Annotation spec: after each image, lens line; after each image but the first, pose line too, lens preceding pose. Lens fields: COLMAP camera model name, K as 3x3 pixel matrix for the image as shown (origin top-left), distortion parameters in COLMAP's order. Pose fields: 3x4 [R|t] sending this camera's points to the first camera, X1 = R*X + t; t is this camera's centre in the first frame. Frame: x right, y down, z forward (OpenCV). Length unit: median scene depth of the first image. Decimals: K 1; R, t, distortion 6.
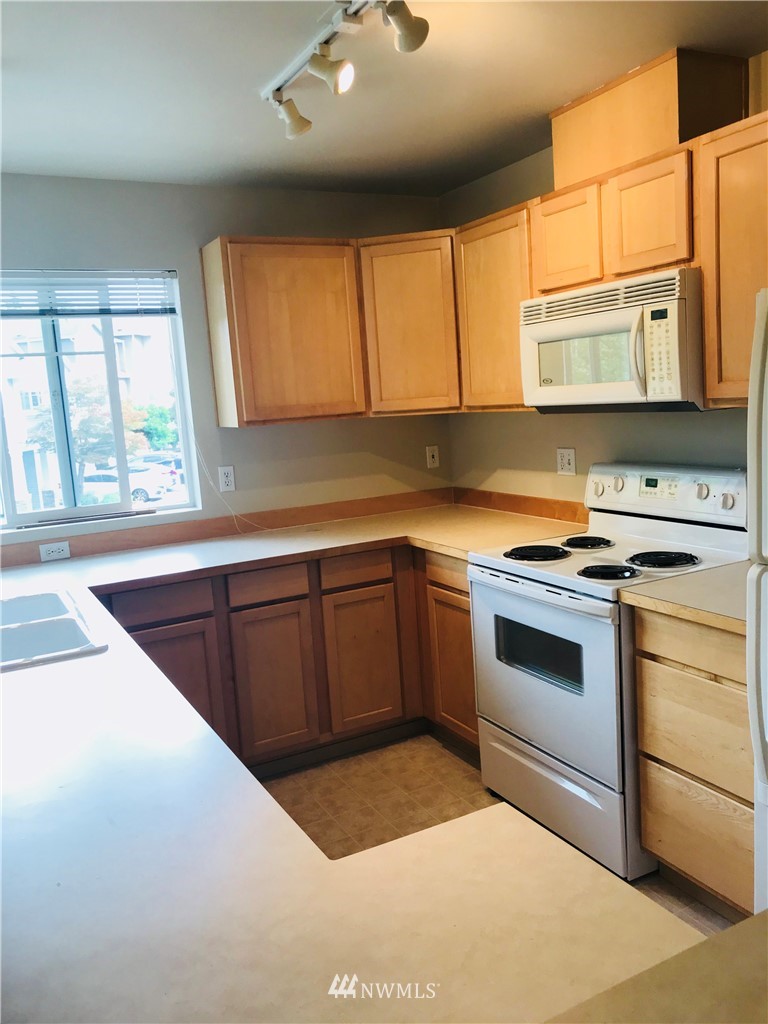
lens RADIAL K [[846.4, 0, 384.0], [0, 846.4, 512.0], [0, 0, 1]] dist [0.009652, -0.000468]
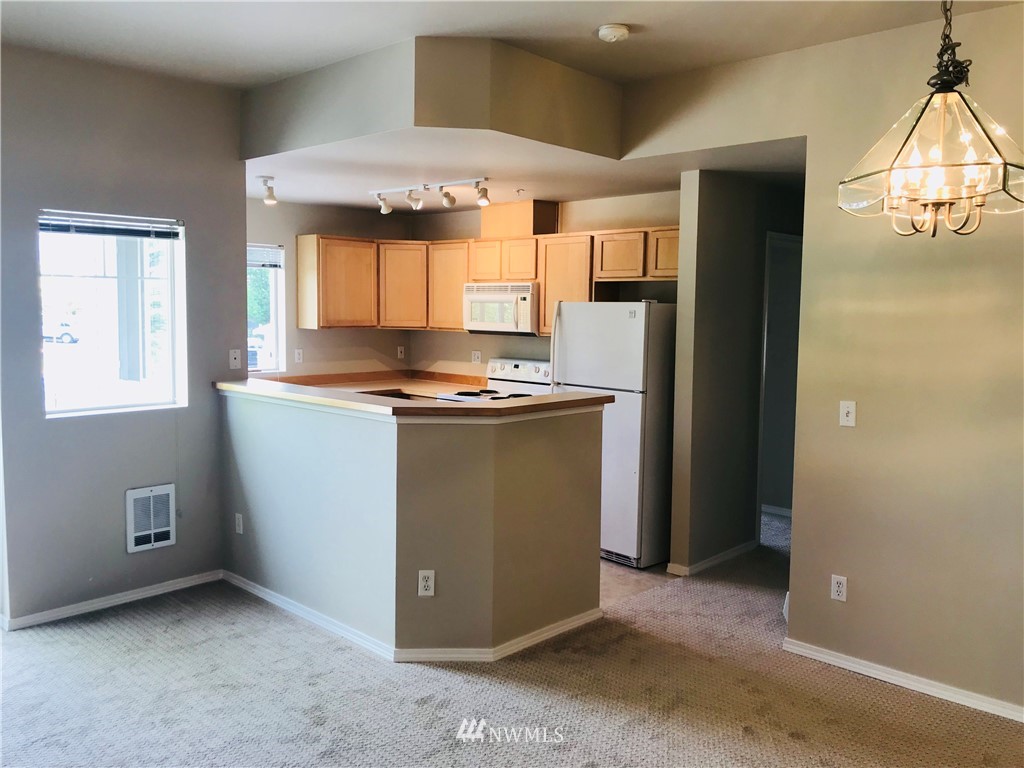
lens RADIAL K [[834.2, 0, 512.0], [0, 834.2, 384.0], [0, 0, 1]] dist [-0.003780, -0.000584]
pose [[0.942897, 0.052917, 0.328855, -0.435110], [-0.034651, 0.997526, -0.061165, 0.150583], [-0.331278, 0.046277, 0.942398, -1.123881]]
